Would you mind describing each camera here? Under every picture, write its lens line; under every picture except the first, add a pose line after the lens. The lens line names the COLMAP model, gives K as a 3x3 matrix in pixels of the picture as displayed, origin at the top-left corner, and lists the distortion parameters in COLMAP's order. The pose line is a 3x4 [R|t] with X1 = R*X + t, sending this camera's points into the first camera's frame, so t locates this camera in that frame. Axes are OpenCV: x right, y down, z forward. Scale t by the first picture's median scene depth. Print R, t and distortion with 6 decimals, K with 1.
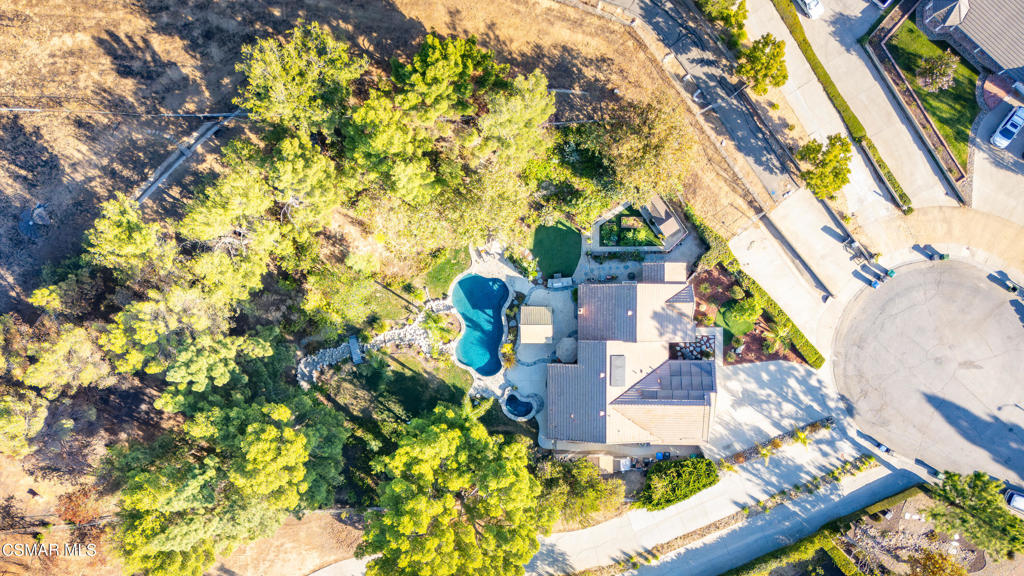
lens RADIAL K [[753.6, 0, 509.1], [0, 753.6, 303.1], [0, 0, 1]] dist [0.005767, -0.000034]
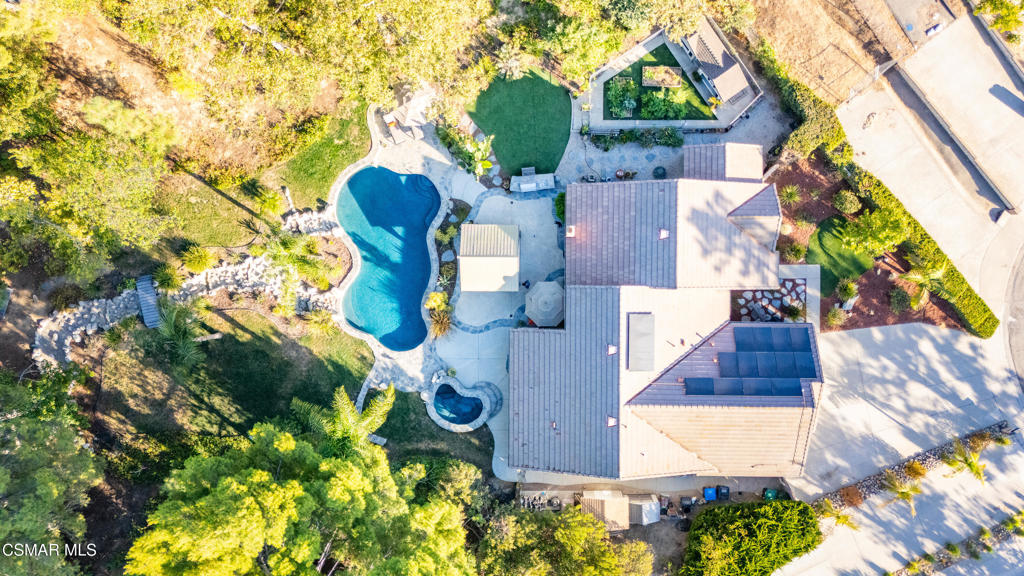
lens RADIAL K [[761.0, 0, 474.2], [0, 761.0, 289.0], [0, 0, 1]] dist [-0.006901, -0.001206]
pose [[0.999995, 0.001022, -0.003119, 0.026670], [-0.000930, 0.999570, 0.029322, 0.035133], [0.003148, -0.029319, 0.999565, 0.443517]]
